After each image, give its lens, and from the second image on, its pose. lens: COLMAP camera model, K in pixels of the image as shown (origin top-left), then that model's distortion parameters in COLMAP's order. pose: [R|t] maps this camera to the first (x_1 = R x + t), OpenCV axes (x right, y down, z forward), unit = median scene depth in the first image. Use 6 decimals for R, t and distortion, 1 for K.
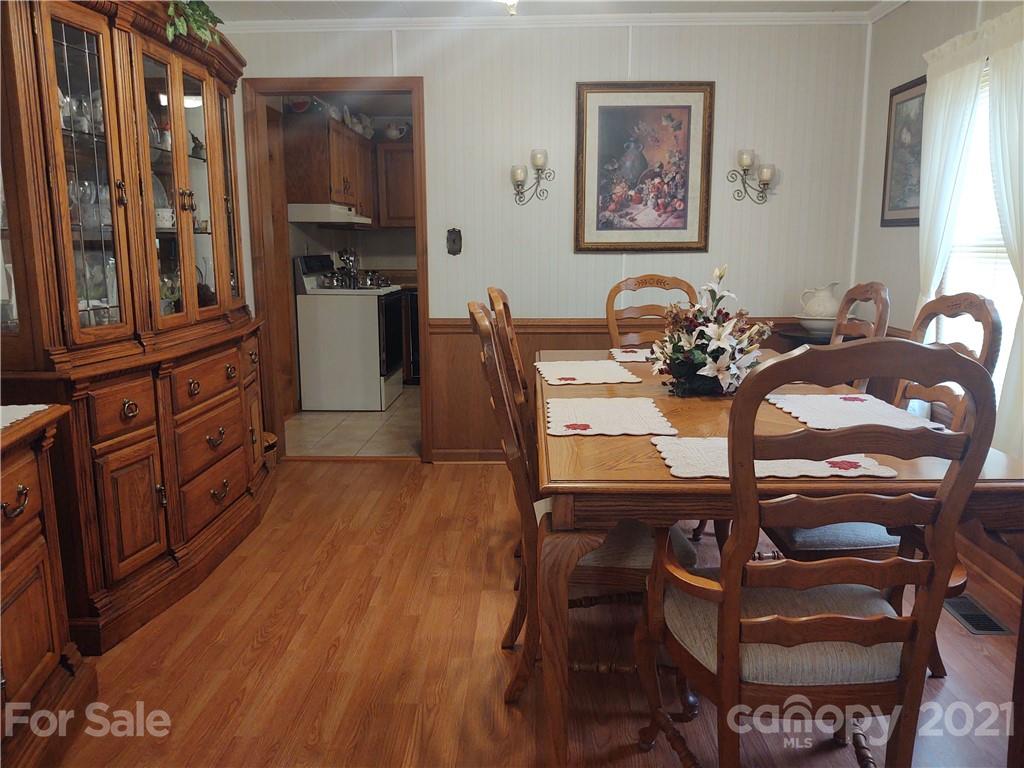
lens RADIAL K [[791.1, 0, 512.0], [0, 791.1, 384.0], [0, 0, 1]] dist [-0.005764, -0.003998]
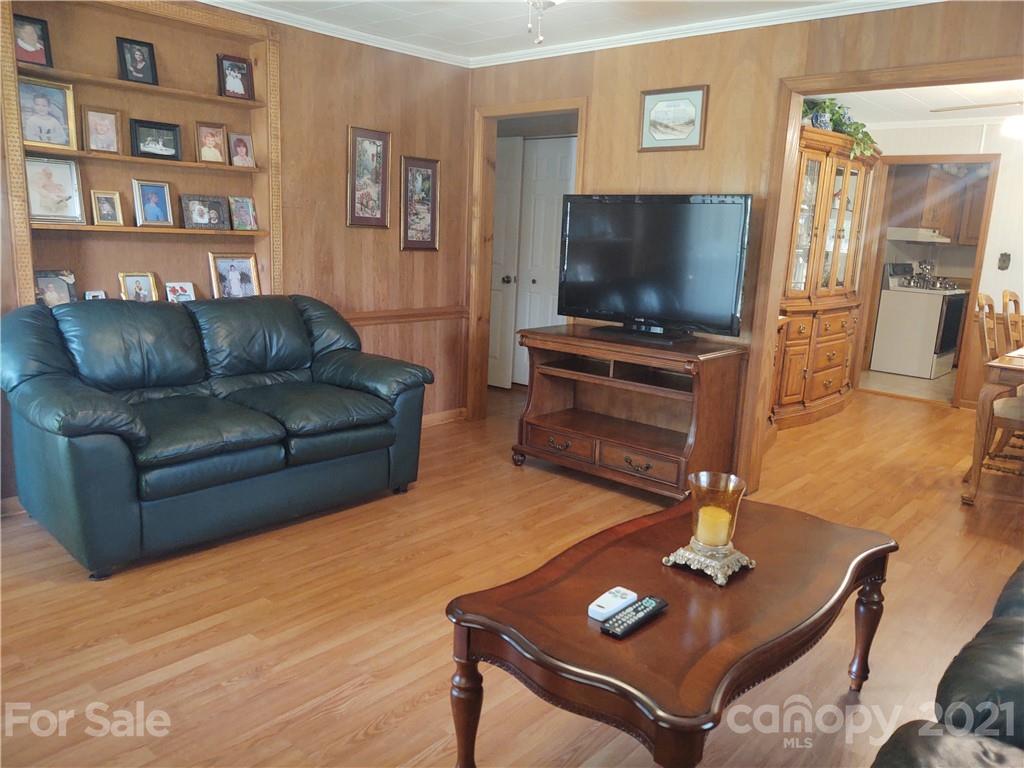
lens RADIAL K [[770.4, 0, 528.3], [0, 770.4, 394.2], [0, 0, 1]] dist [-0.004542, 0.001488]
pose [[0.777120, 0.170914, -0.605700, 0.163265], [-0.159447, 0.984487, 0.073227, 0.111827], [0.608819, 0.039671, 0.792316, -0.743174]]
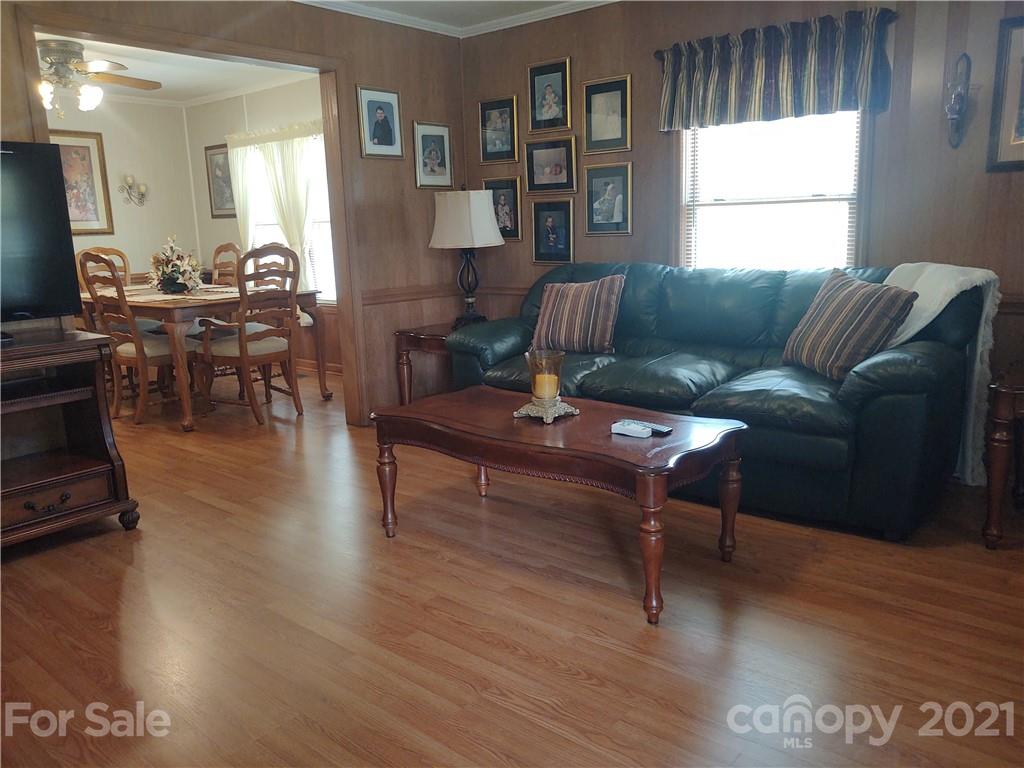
lens RADIAL K [[791.1, 0, 512.0], [0, 791.1, 384.0], [0, 0, 1]] dist [-0.005764, -0.003998]
pose [[0.625751, -0.165966, 0.762162, -0.564053], [0.161408, 0.983505, 0.081645, 0.146266], [-0.763141, 0.071930, 0.642217, -0.705029]]
